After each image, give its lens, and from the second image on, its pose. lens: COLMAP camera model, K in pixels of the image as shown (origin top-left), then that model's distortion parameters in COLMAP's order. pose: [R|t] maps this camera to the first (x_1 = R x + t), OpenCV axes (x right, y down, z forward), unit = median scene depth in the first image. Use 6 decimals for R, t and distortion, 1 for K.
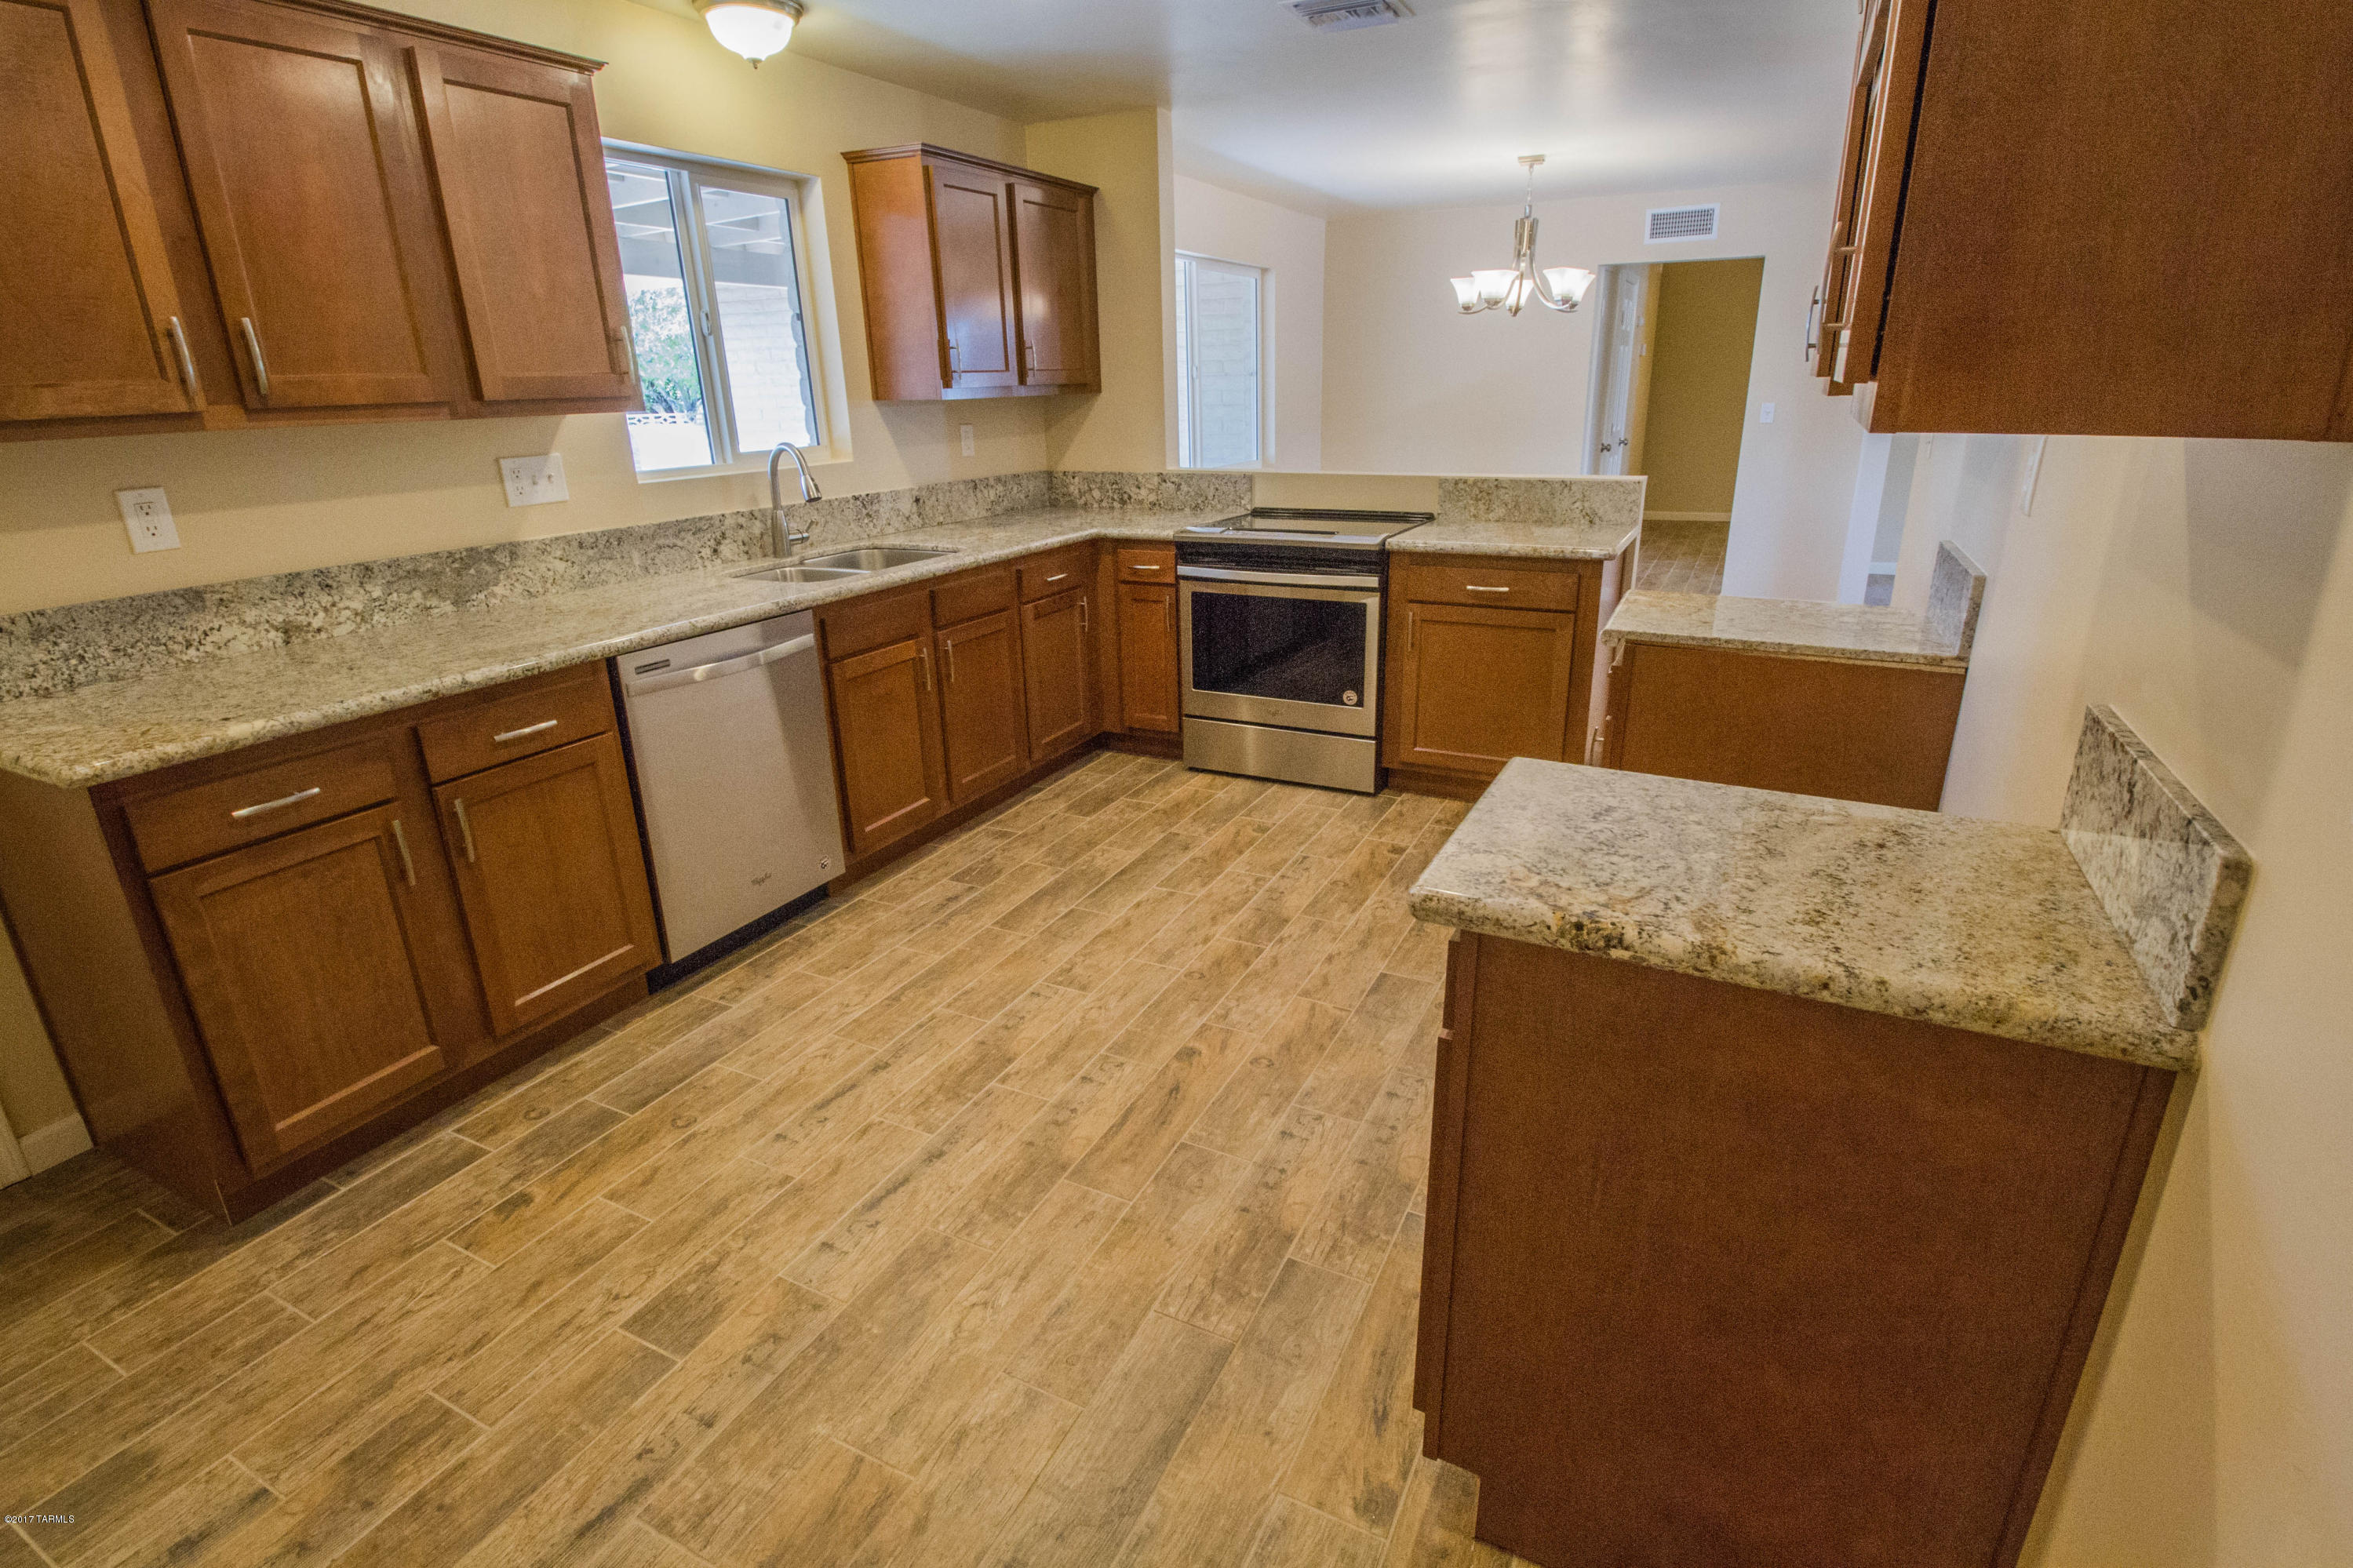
lens RADIAL K [[1126.5, 0, 1188.6], [0, 1126.5, 769.5], [0, 0, 1]] dist [0.000977, -0.014806]
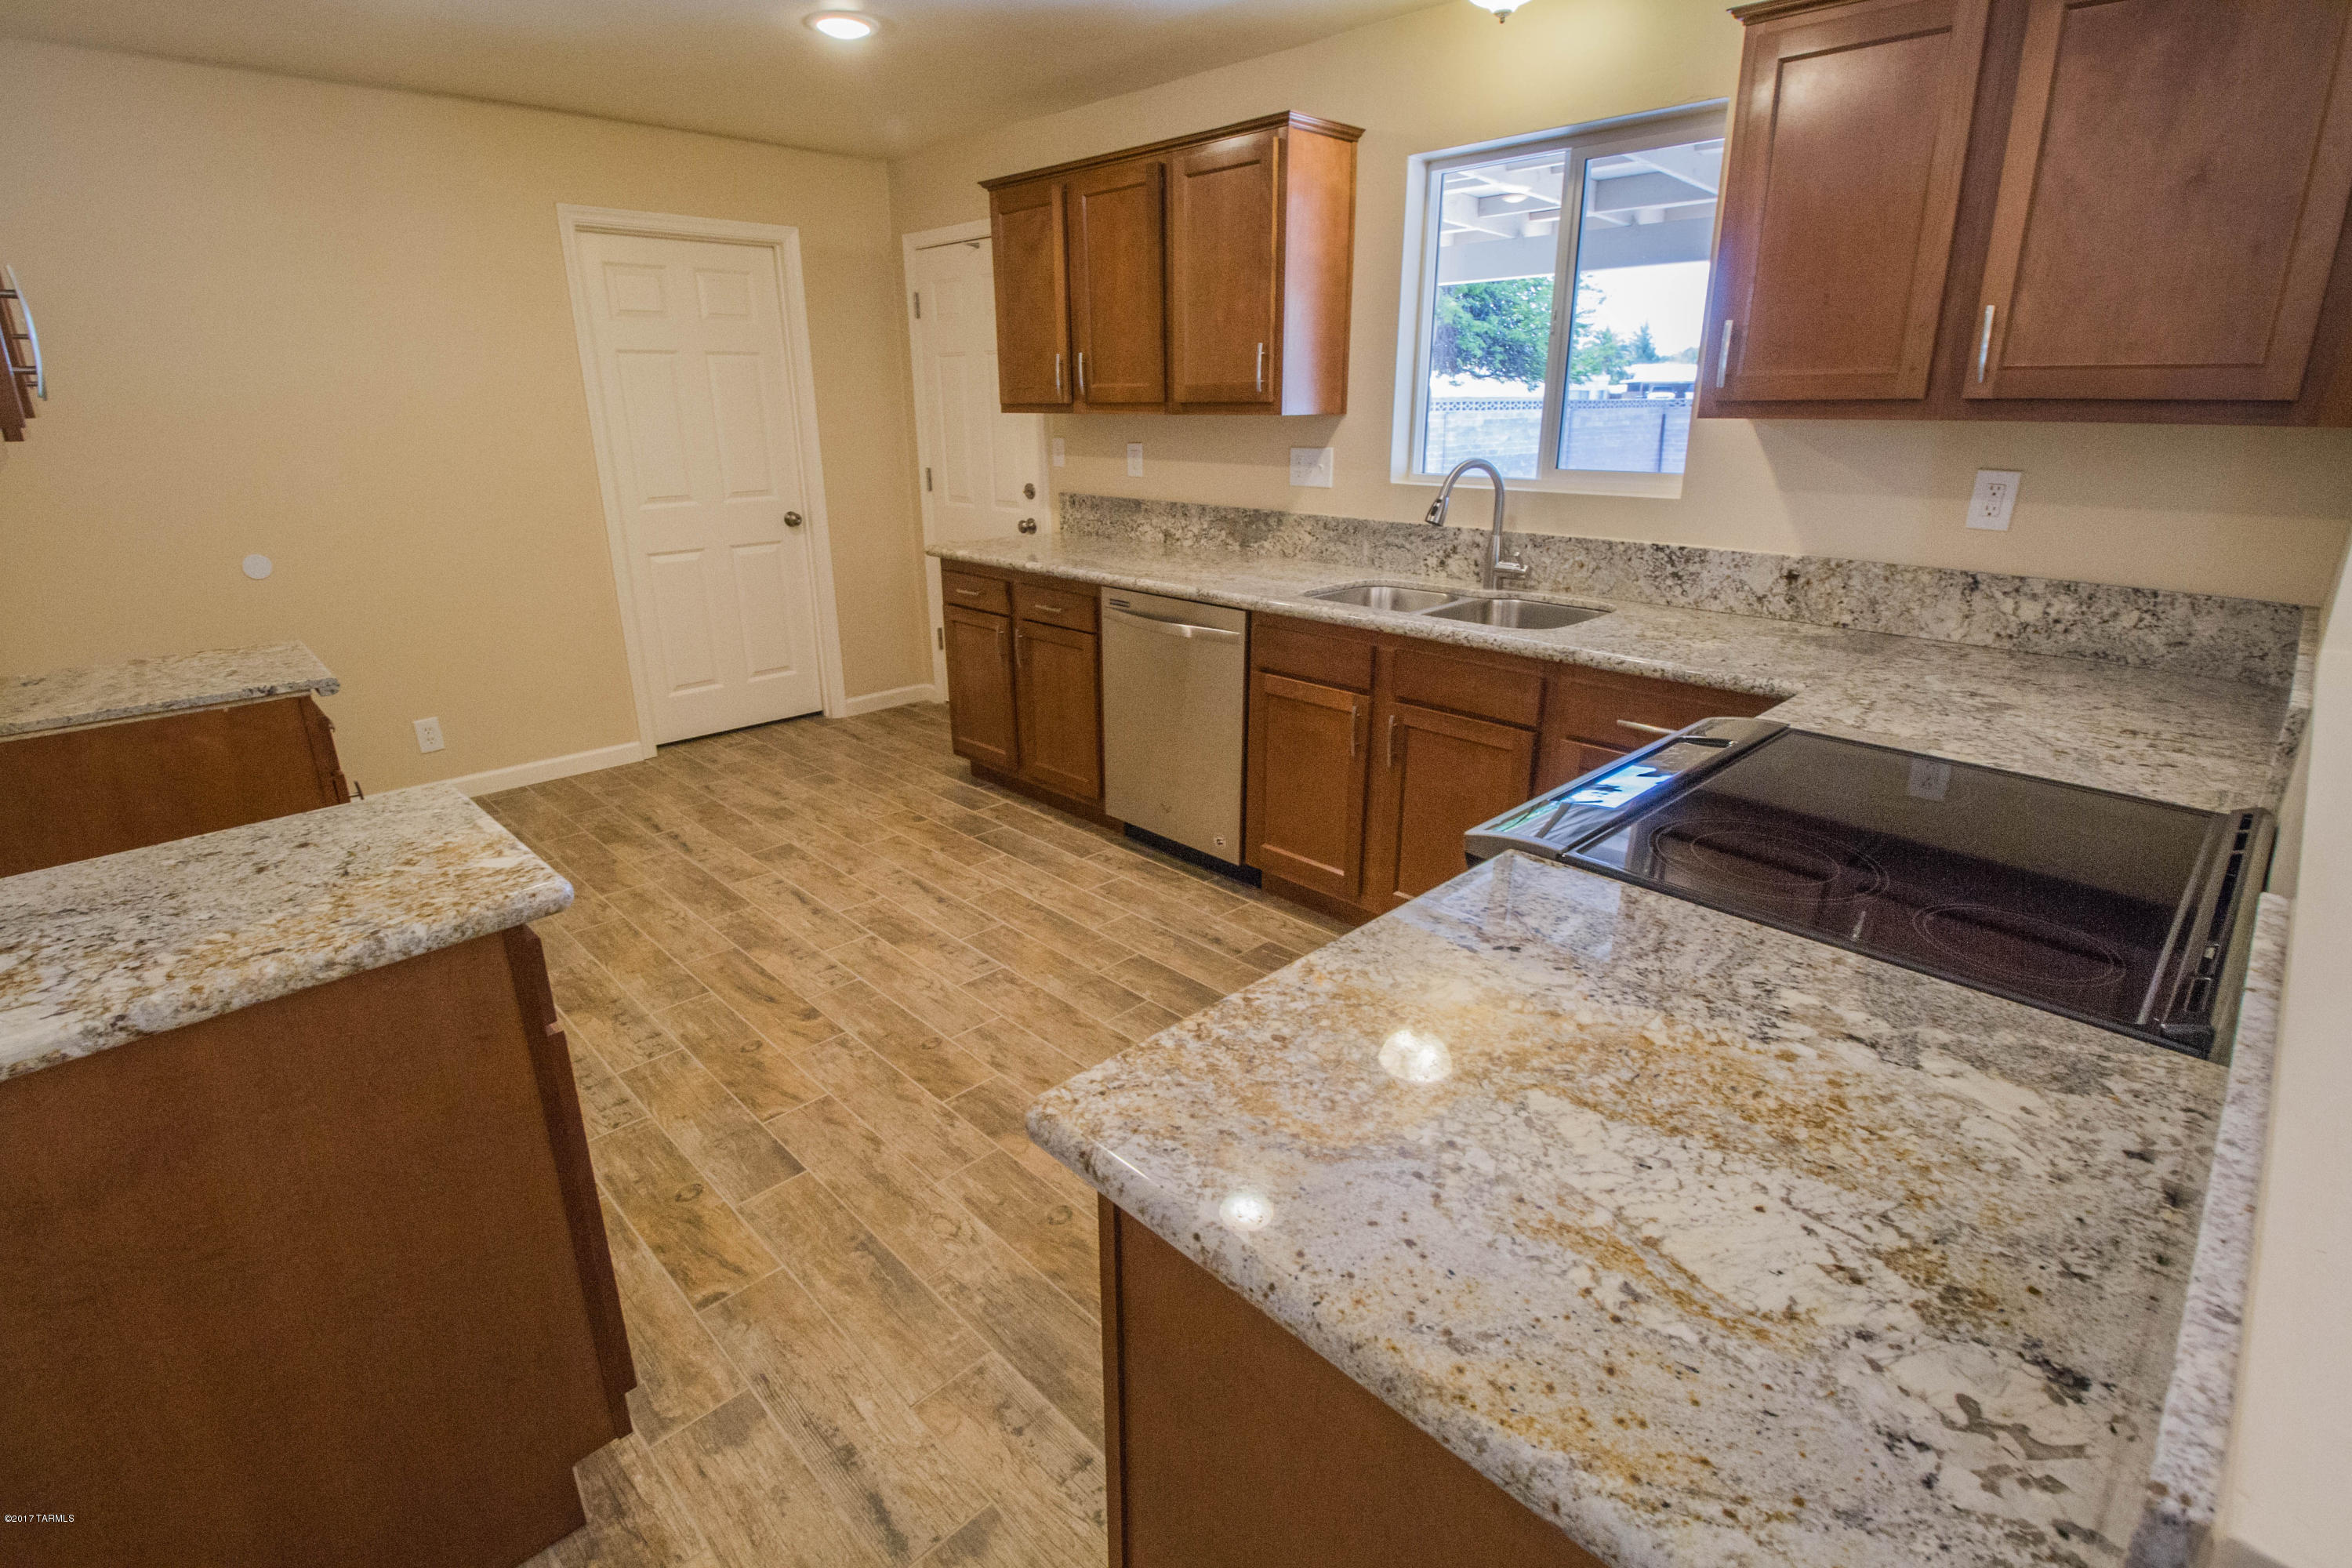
lens RADIAL K [[1103.7, 0, 1168.2], [0, 1103.7, 765.5], [0, 0, 1]] dist [-0.000185, -0.013329]
pose [[-0.325794, 0.316309, -0.890959, 0.638833], [-0.298530, 0.859745, 0.414389, -0.420491], [0.897072, 0.400983, -0.185672, 1.184833]]
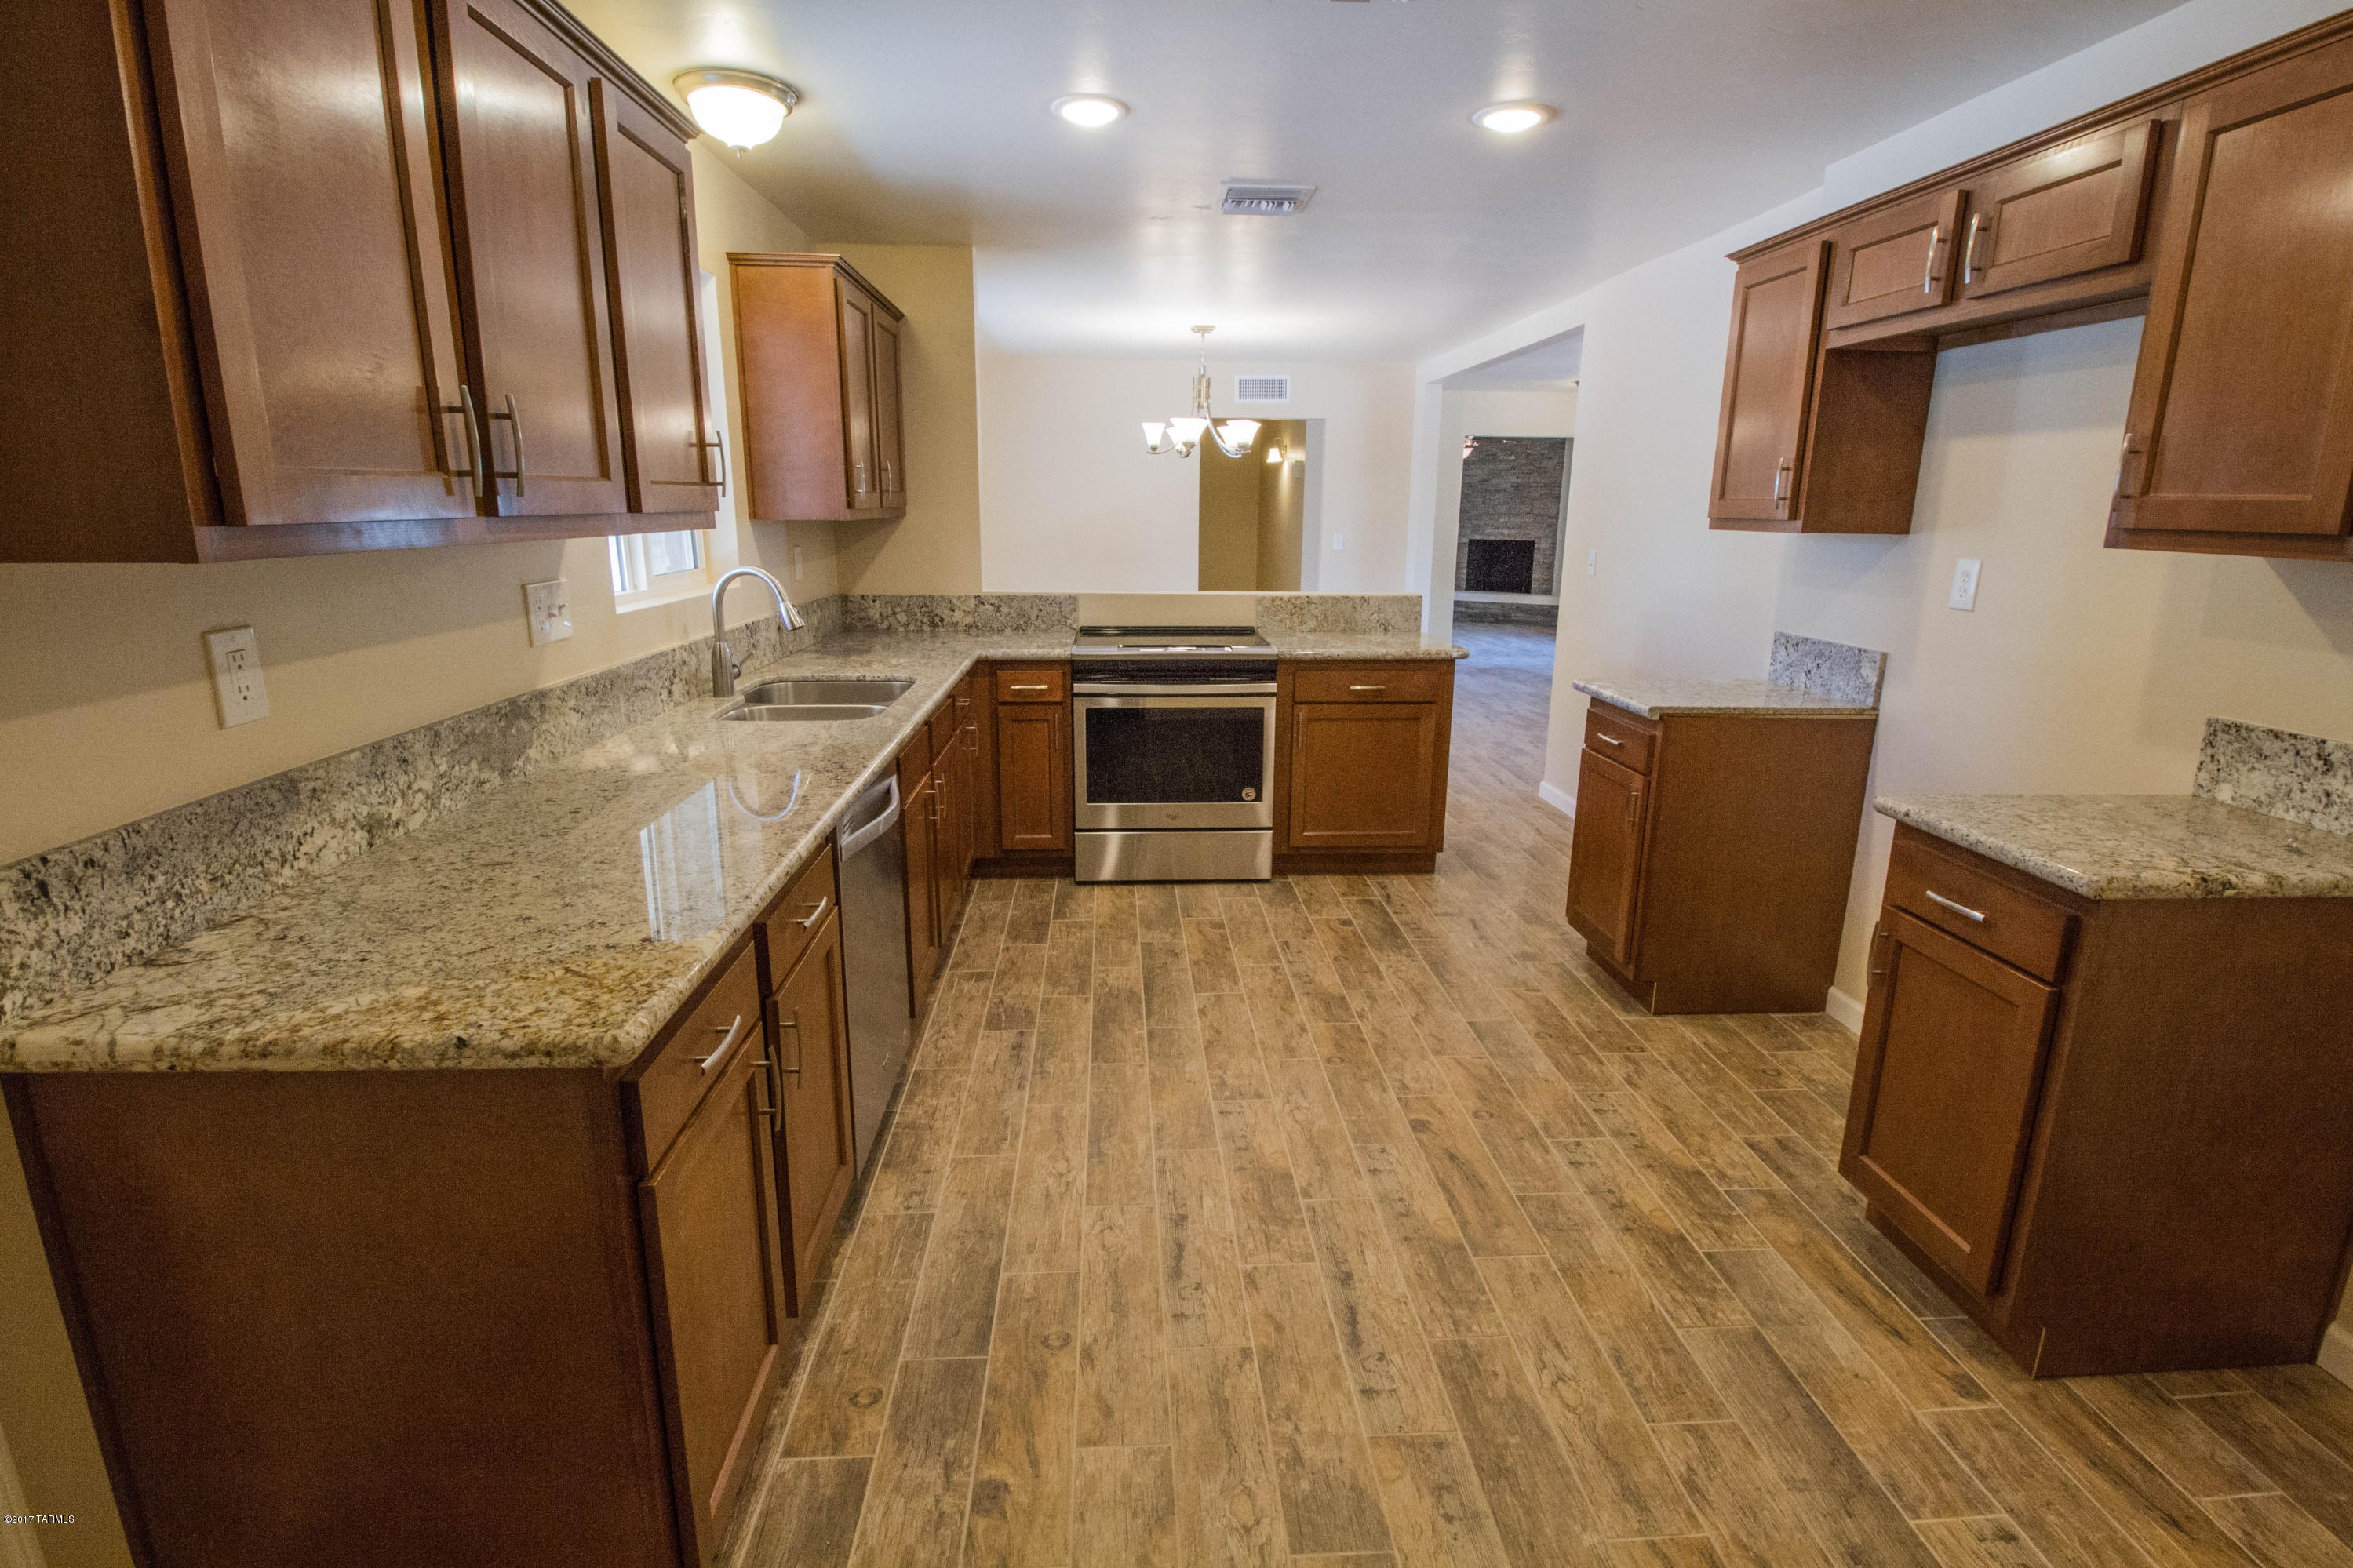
lens RADIAL K [[1104.0, 0, 1168.7], [0, 1104.0, 765.5], [0, 0, 1]] dist [-0.000185, -0.013329]
pose [[0.868756, -0.088453, 0.487278, -0.575426], [0.138242, 0.988123, -0.067100, -0.039291], [-0.475555, 0.125656, 0.870665, 0.135296]]
